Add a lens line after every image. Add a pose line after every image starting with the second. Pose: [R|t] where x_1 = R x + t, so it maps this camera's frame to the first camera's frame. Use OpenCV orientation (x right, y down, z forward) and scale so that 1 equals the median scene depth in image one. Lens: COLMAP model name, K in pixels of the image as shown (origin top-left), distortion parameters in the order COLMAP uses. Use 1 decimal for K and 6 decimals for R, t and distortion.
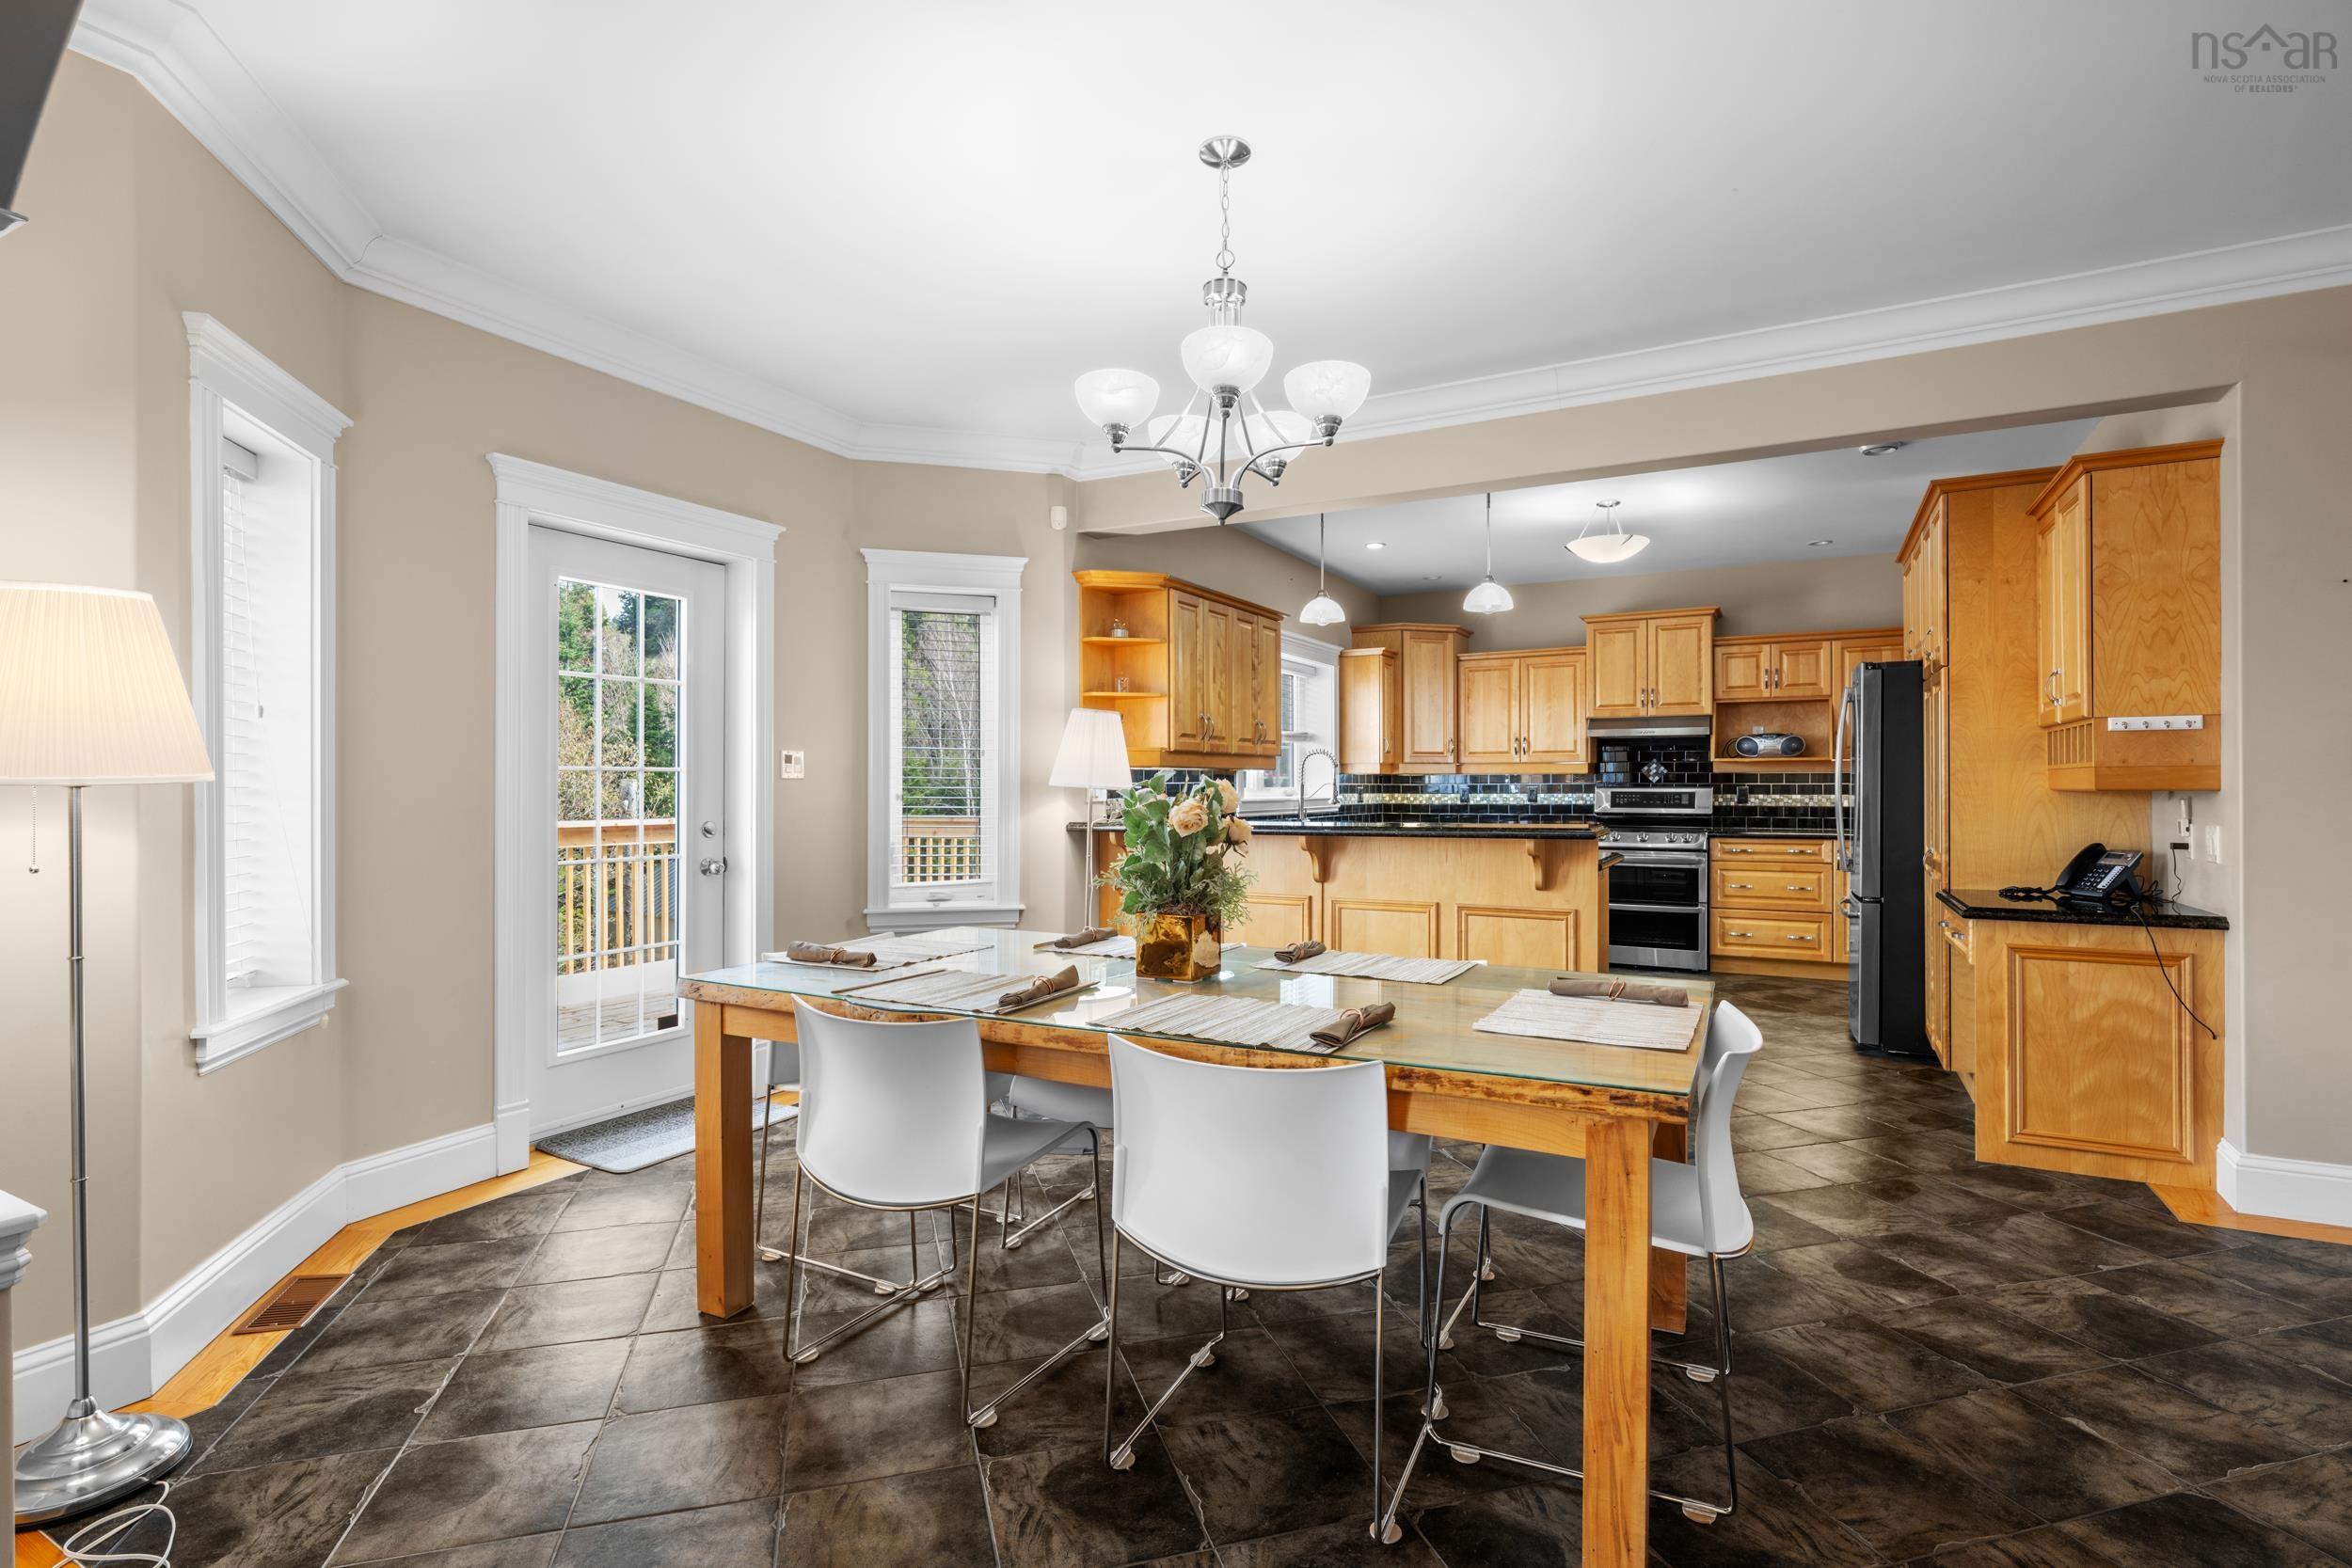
lens RADIAL K [[1110.6, 0, 1167.7], [0, 1110.6, 775.3], [0, 0, 1]] dist [0.002783, 0.000129]
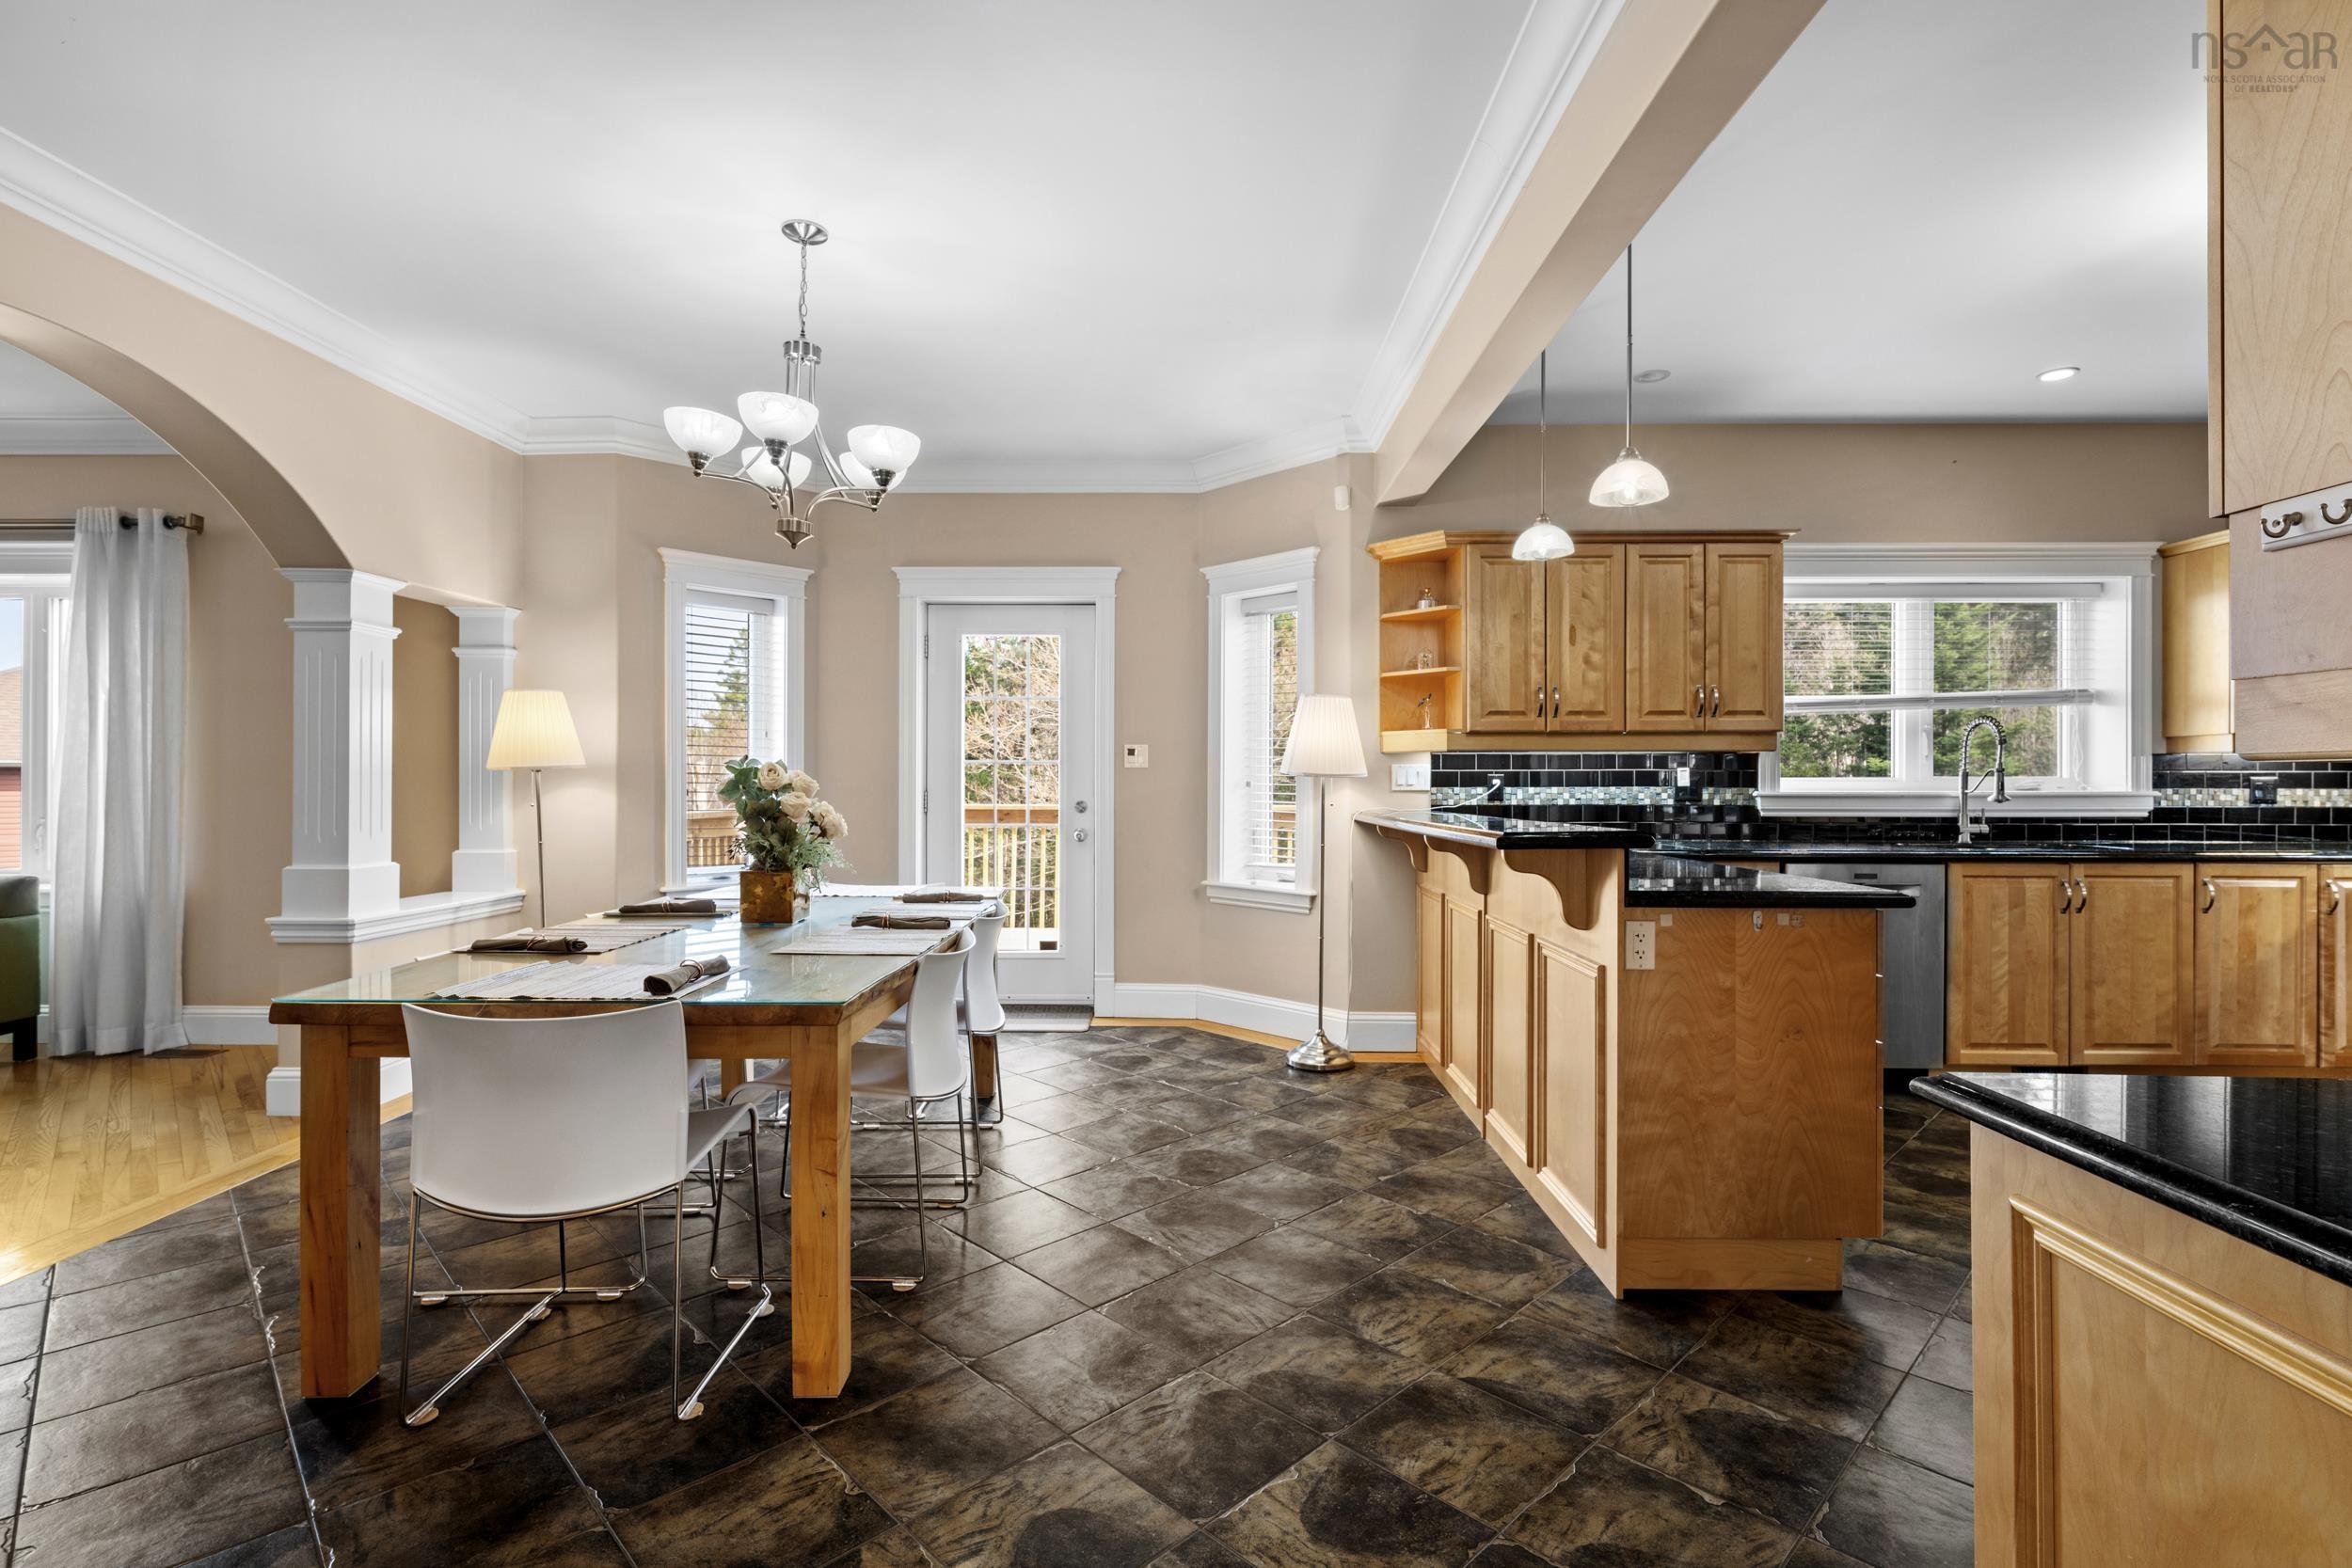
lens RADIAL K [[1072.9, 0, 1191.1], [0, 1072.9, 777.6], [0, 0, 1]] dist [-0.001543, -0.000212]
pose [[0.478661, -0.001676, -0.877998, 0.446767], [0.006452, 0.999978, 0.001609, 0.007432], [0.877976, -0.006434, 0.478661, 0.292027]]
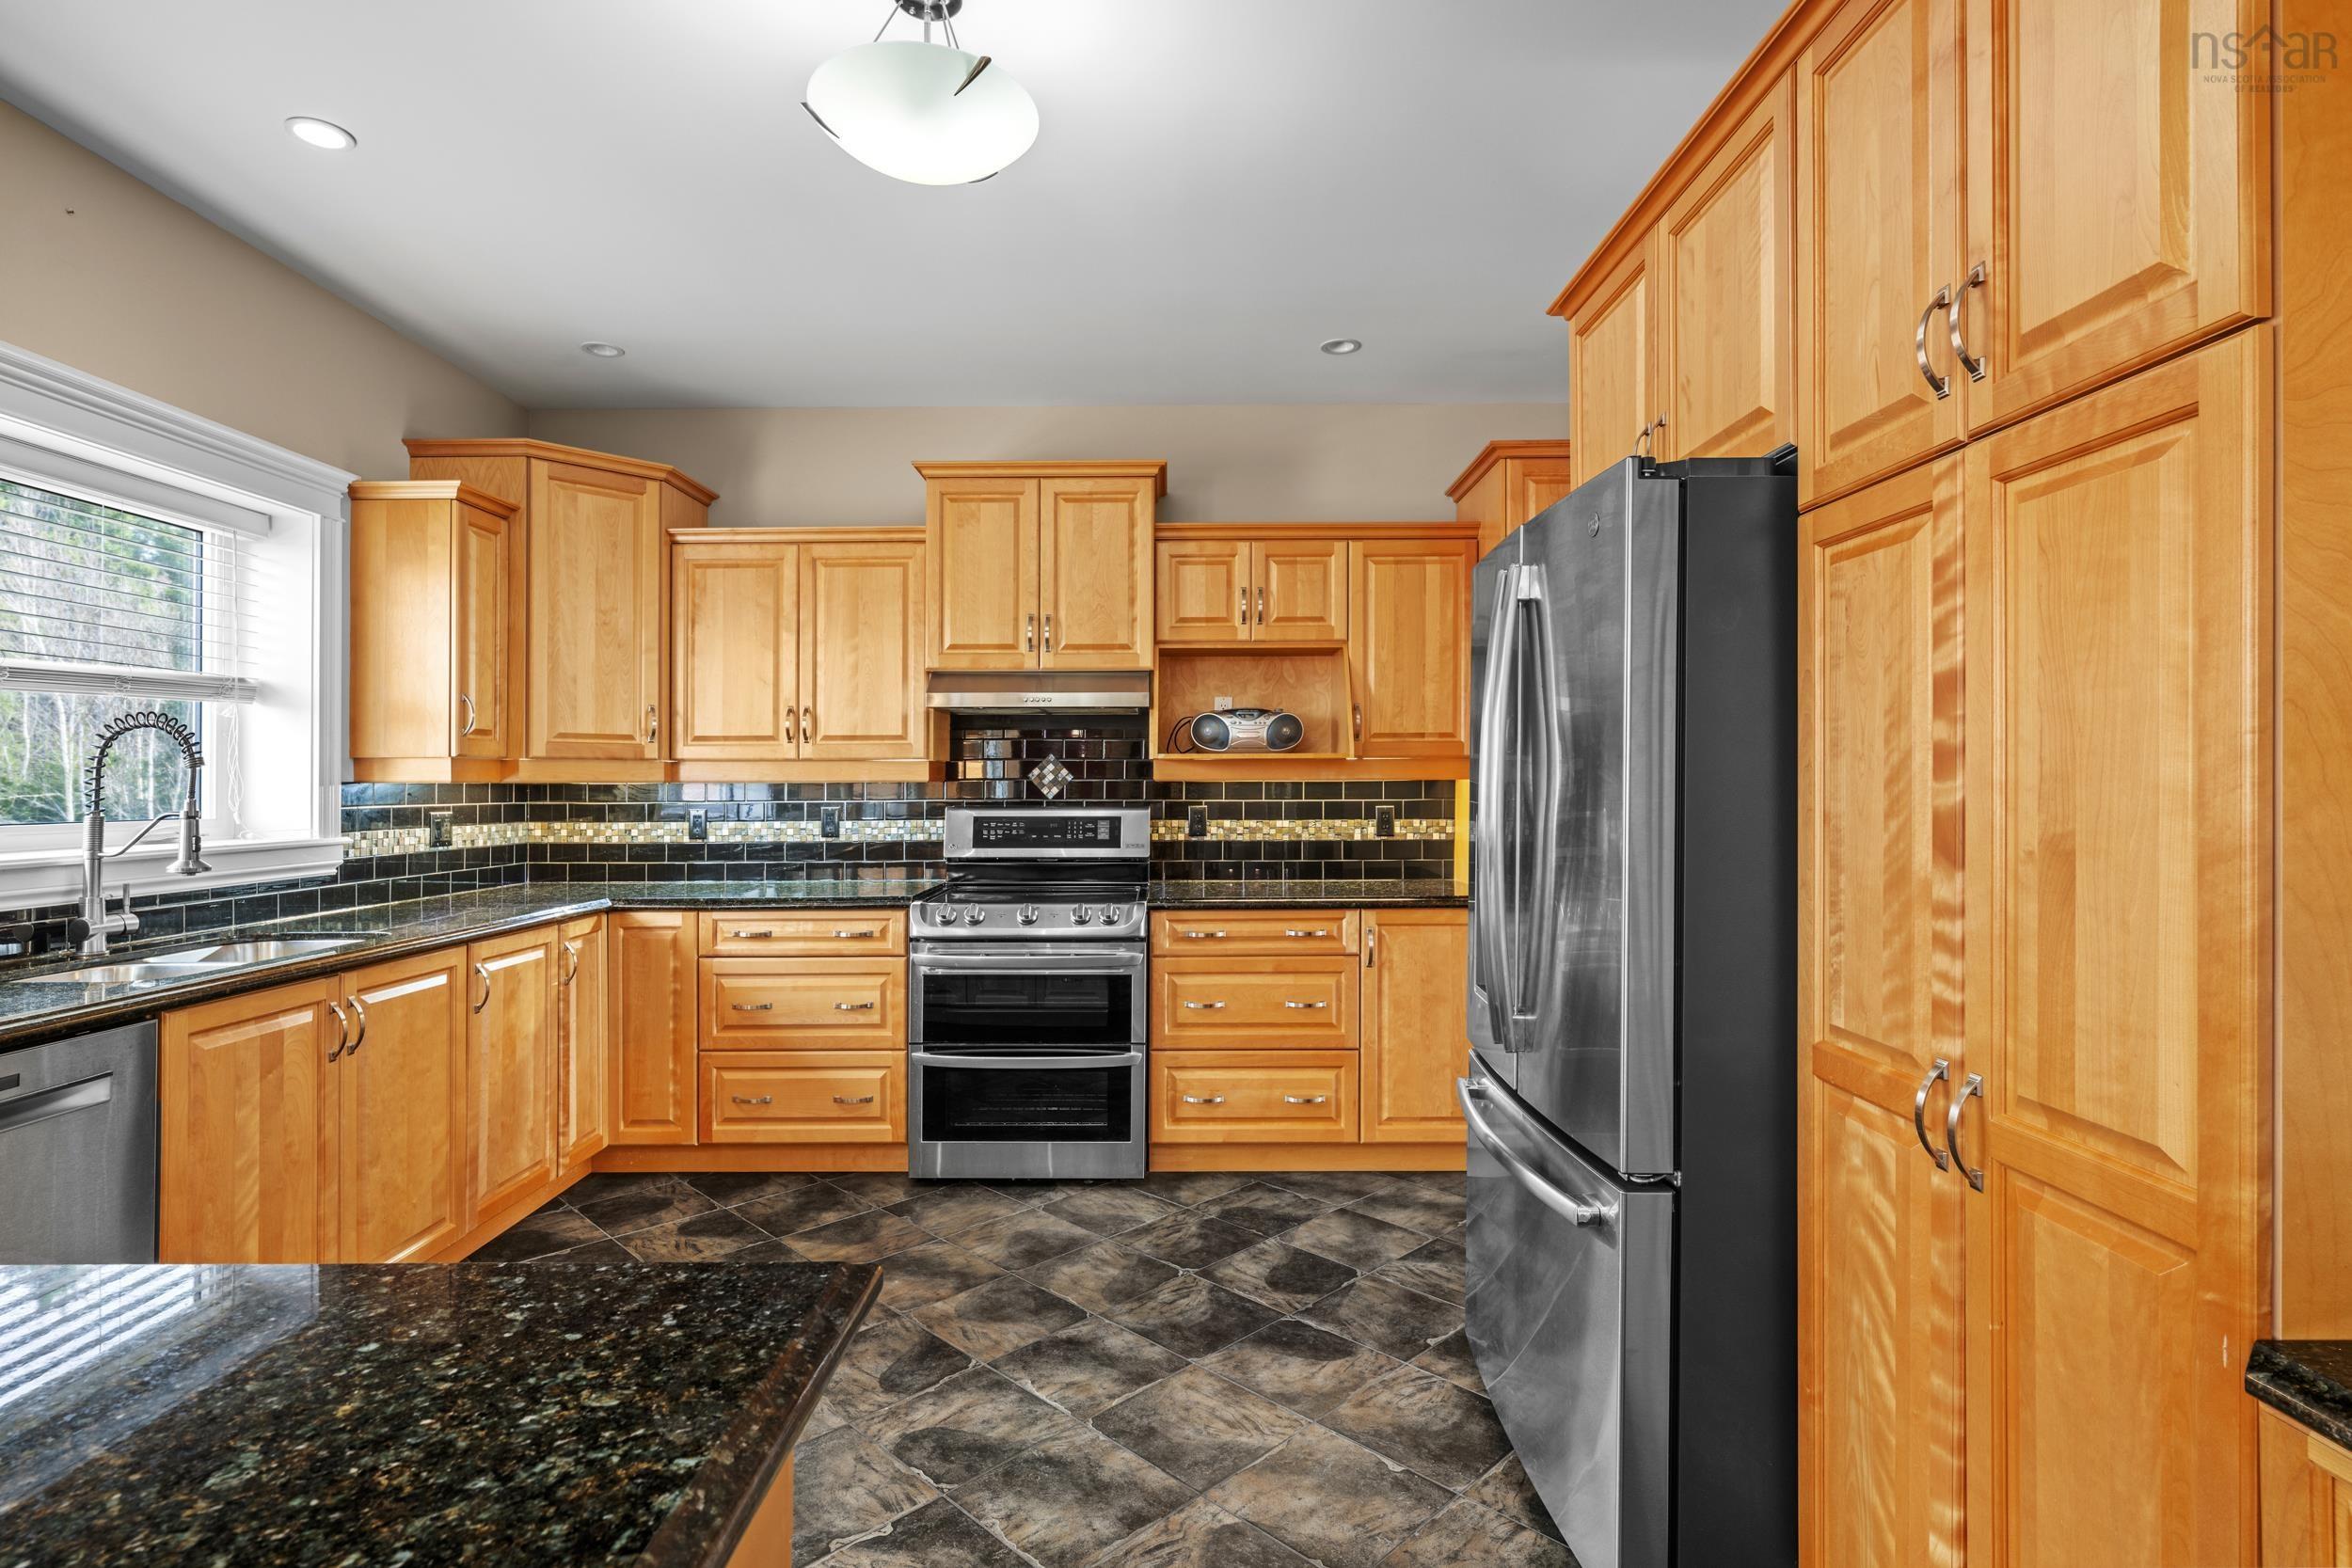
lens RADIAL K [[1161.1, 0, 1151.8], [0, 1161.1, 770.6], [0, 0, 1]] dist [-0.001527, -0.000819]
pose [[0.880480, 0.004352, 0.474063, 0.232415], [-0.002273, 0.999985, -0.004958, -0.004642], [-0.474077, 0.003288, 0.880477, 0.522623]]
